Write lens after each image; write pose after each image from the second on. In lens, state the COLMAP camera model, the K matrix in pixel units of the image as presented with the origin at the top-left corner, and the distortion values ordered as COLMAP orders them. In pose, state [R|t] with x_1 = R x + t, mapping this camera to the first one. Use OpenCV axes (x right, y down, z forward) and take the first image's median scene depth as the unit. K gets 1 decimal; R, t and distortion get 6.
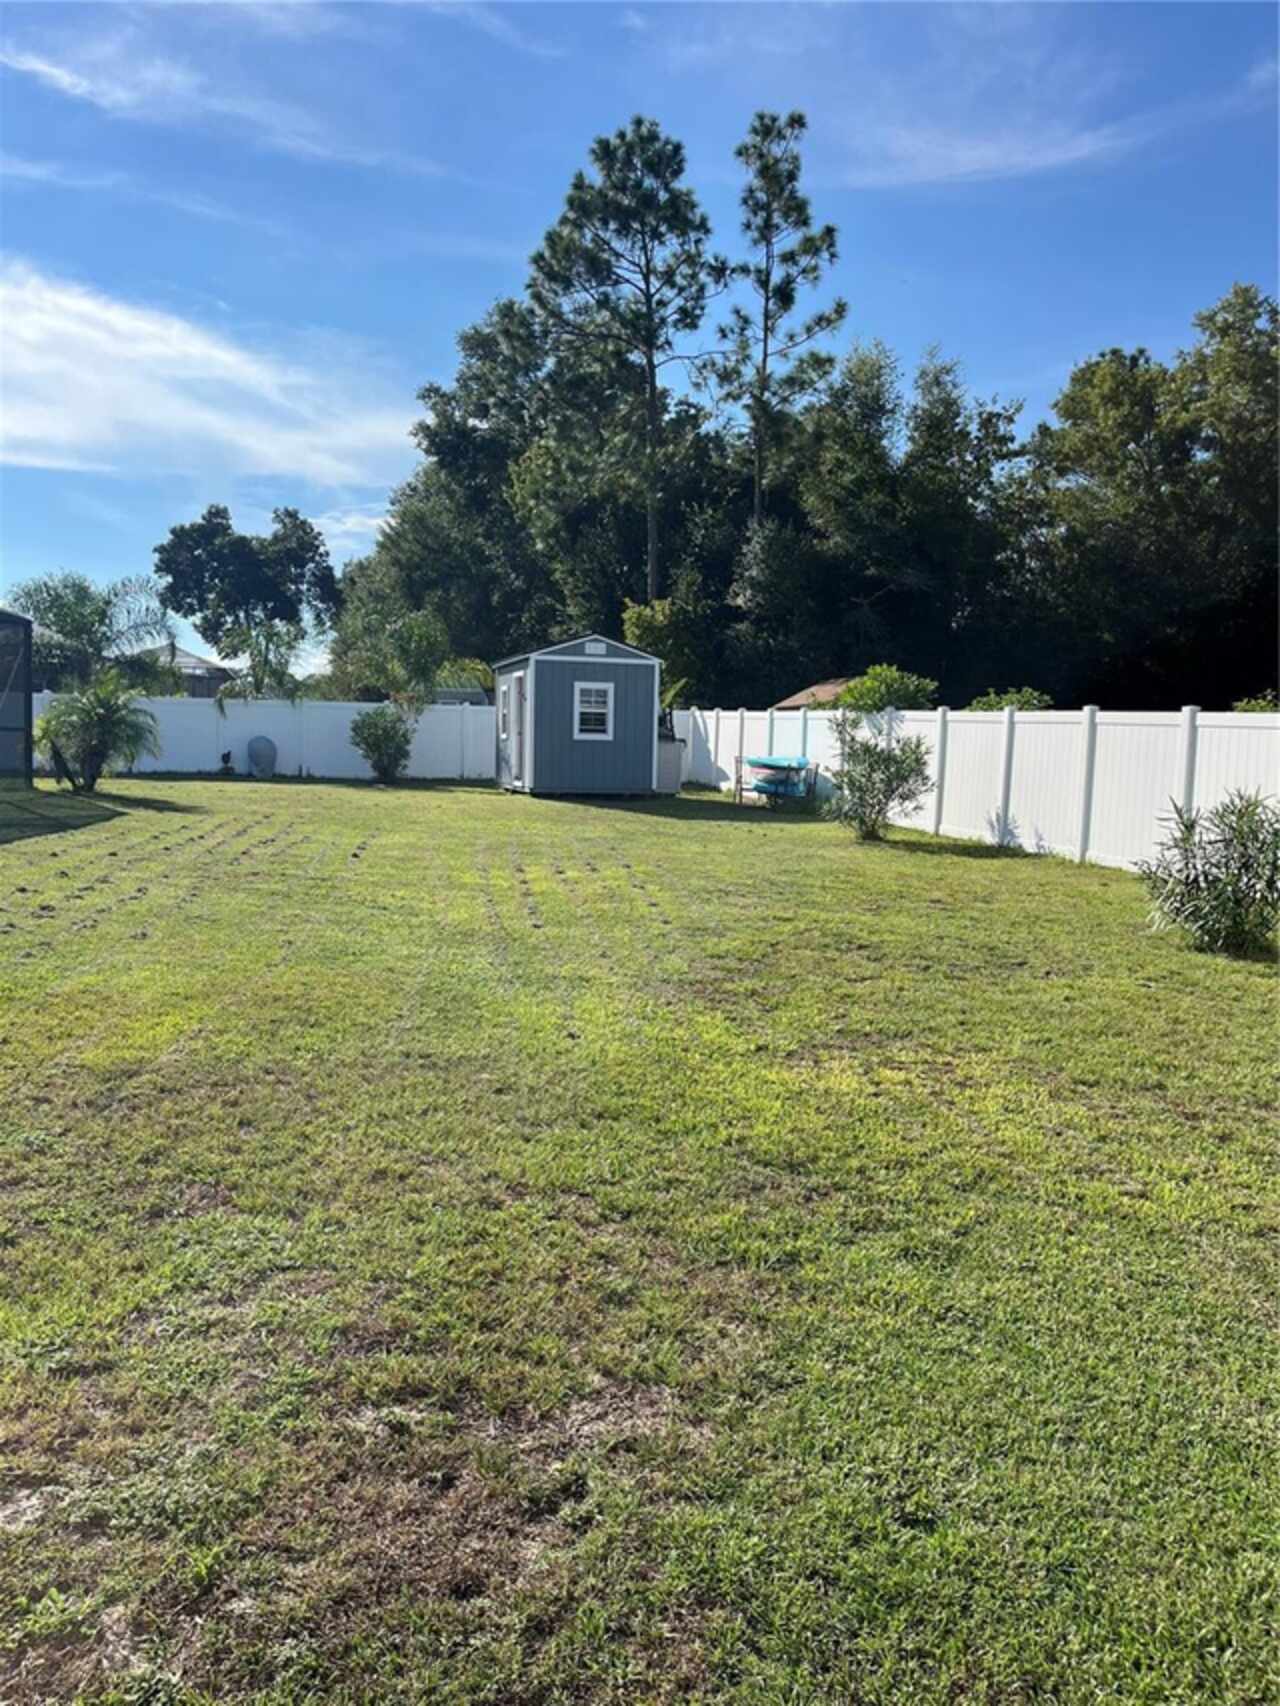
lens RADIAL K [[1296.1, 0, 633.4], [0, 1296.1, 843.9], [0, 0, 1]] dist [0.083351, -0.008497]
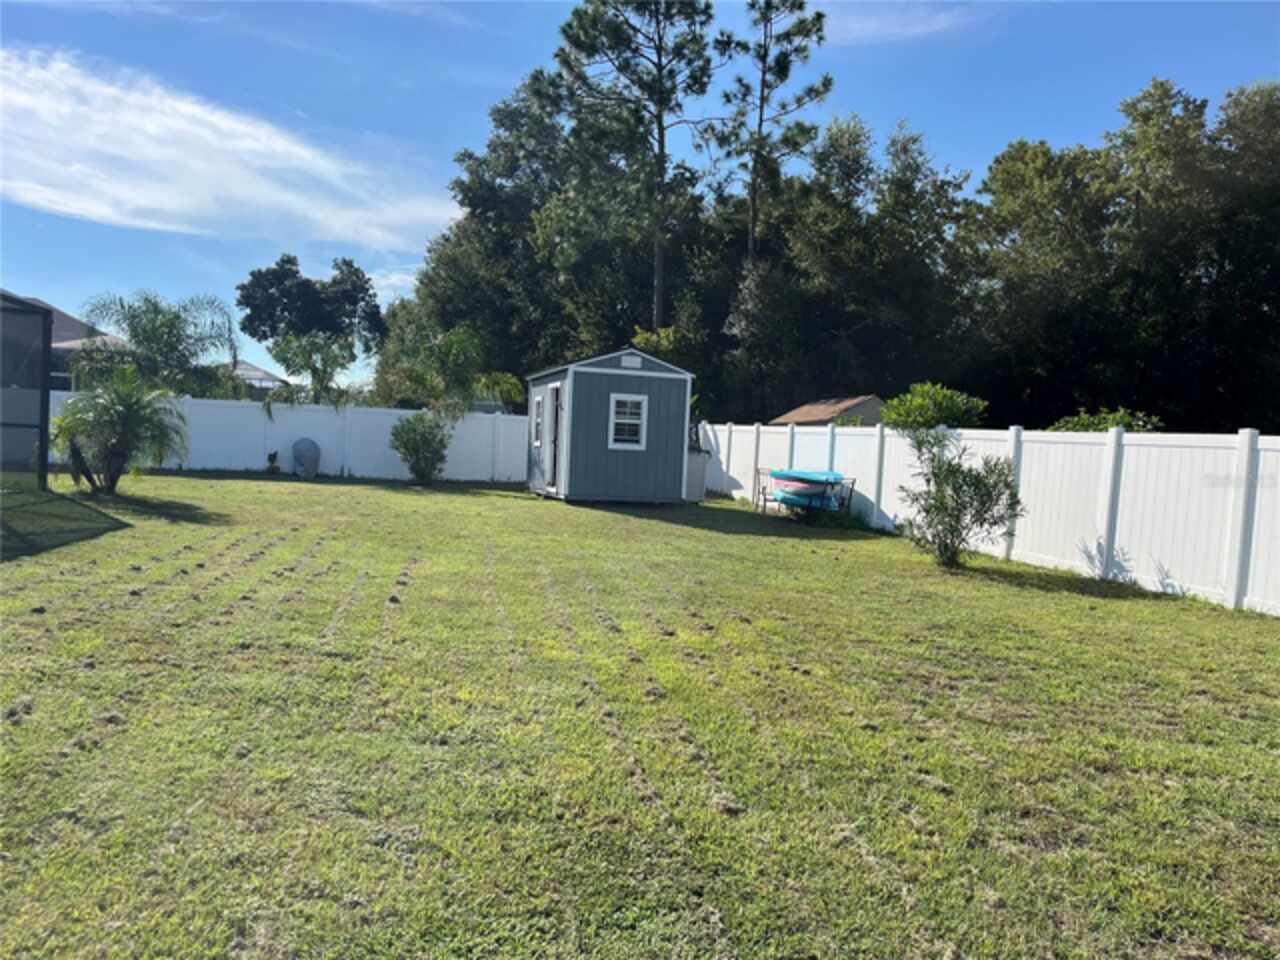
lens RADIAL K [[972.5, 0, 638.8], [0, 972.5, 489.8], [0, 0, 1]] dist [0.083351, -0.008497]
pose [[0.999031, 0.022440, 0.037852, -0.033383], [-0.021098, 0.999148, -0.035481, -0.013906], [-0.038616, 0.034648, 0.998653, 0.149701]]
